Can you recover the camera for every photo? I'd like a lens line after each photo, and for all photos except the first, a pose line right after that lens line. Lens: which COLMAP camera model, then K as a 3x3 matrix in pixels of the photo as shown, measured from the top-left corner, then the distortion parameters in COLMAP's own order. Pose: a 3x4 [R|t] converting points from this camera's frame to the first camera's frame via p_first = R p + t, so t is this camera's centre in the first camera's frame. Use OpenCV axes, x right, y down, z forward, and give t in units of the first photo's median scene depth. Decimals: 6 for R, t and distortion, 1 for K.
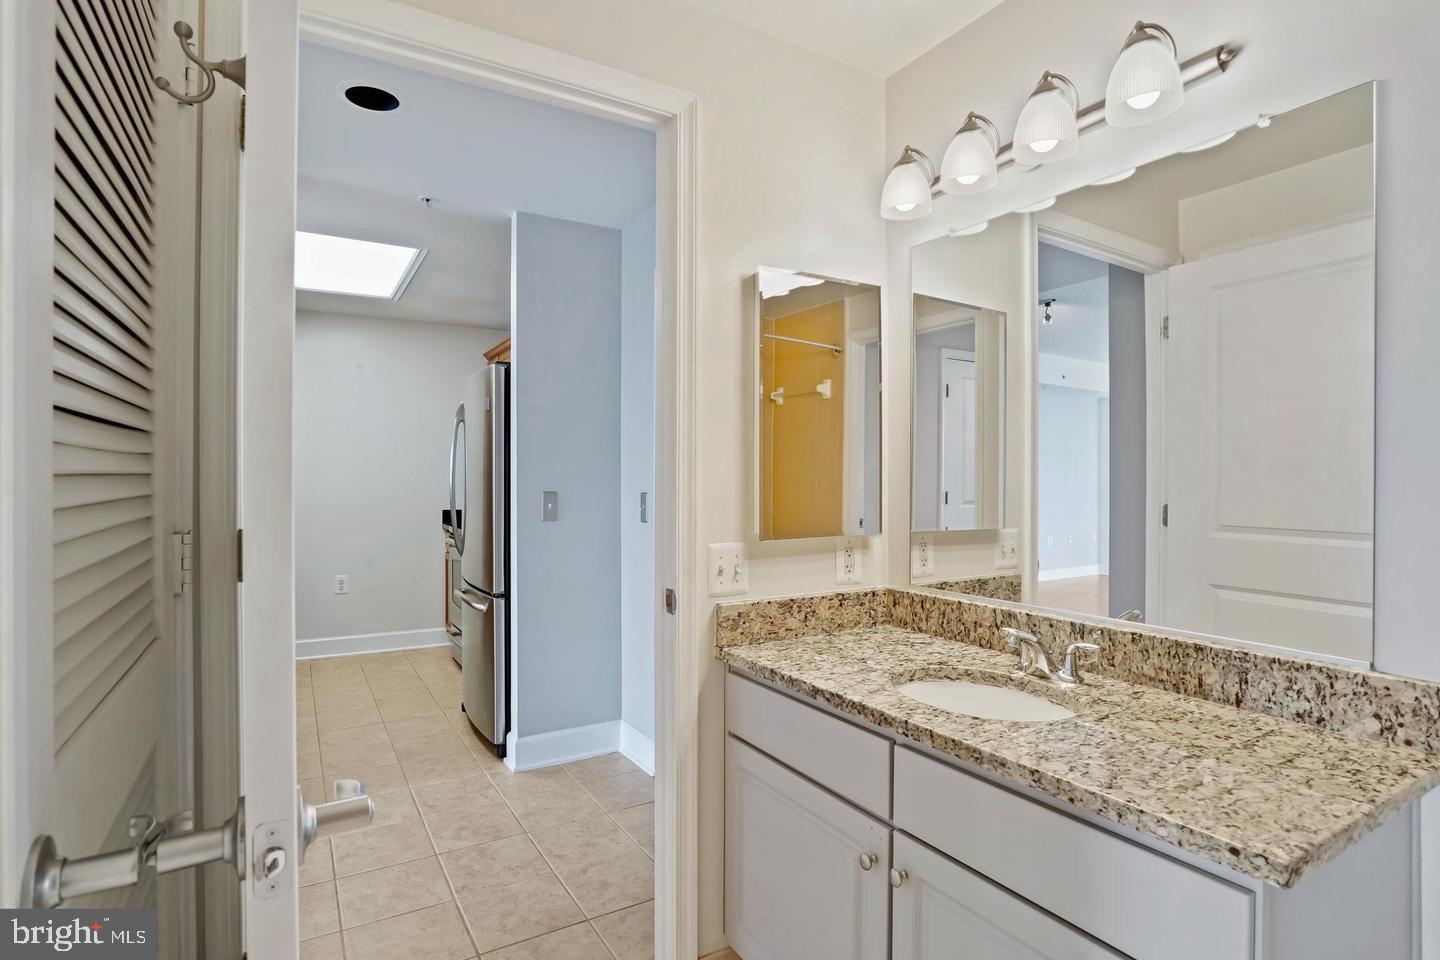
lens RADIAL K [[709.4, 0, 706.2], [0, 709.4, 472.9], [0, 0, 1]] dist [-0.010878, 0.001783]
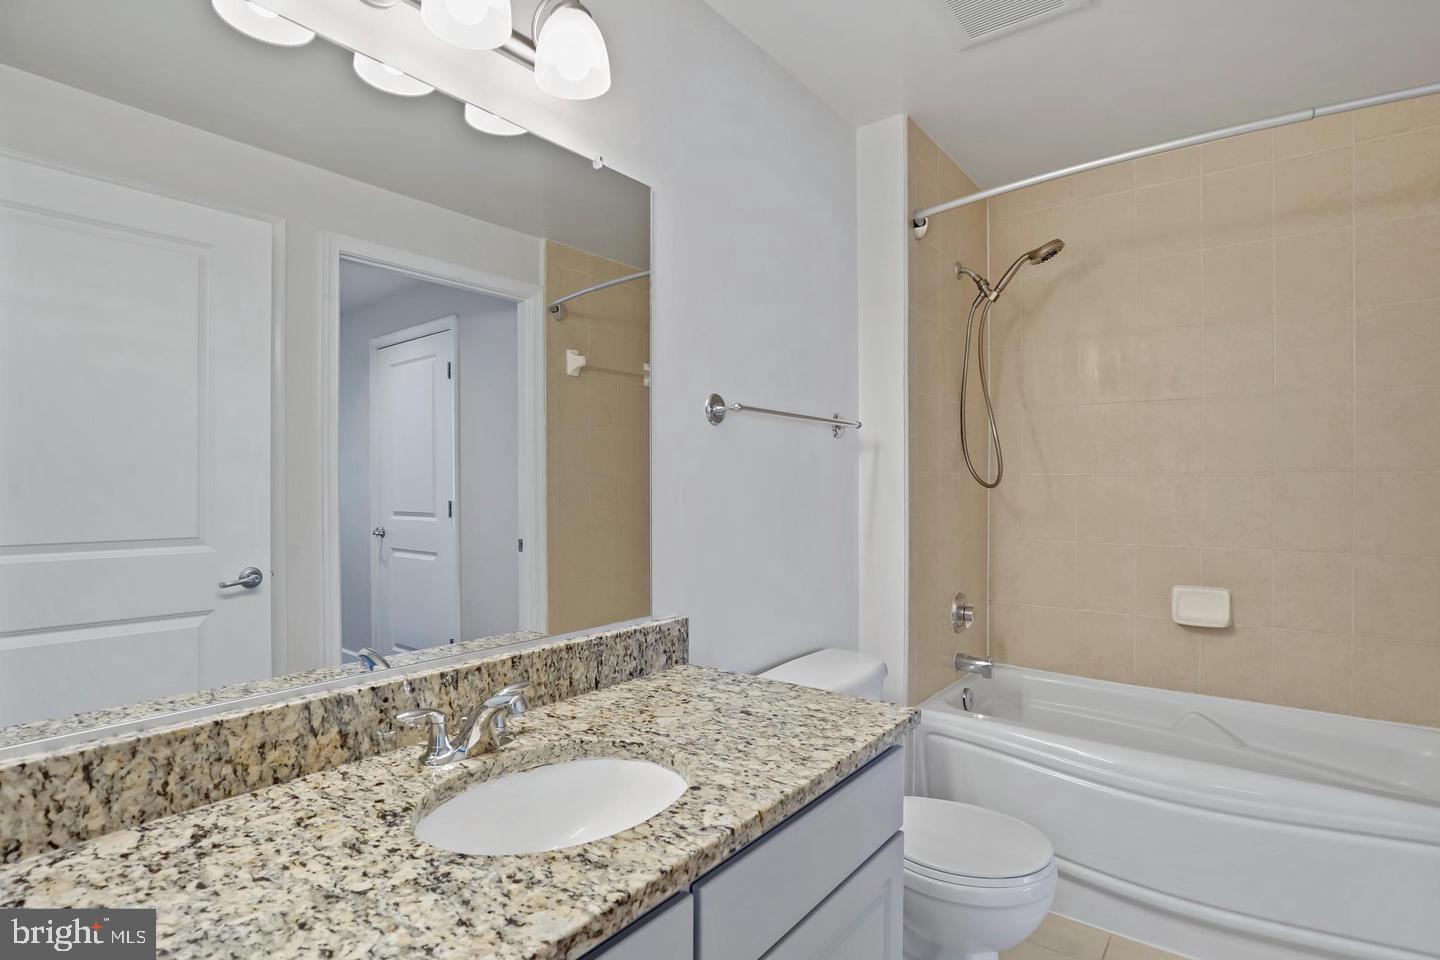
lens RADIAL K [[709.4, 0, 706.2], [0, 709.4, 472.9], [0, 0, 1]] dist [-0.010878, 0.001783]
pose [[-0.354685, 0.017173, 0.934828, -0.339229], [-0.008657, 0.999728, -0.021650, 0.017045], [-0.934946, -0.015772, -0.354440, 1.211468]]
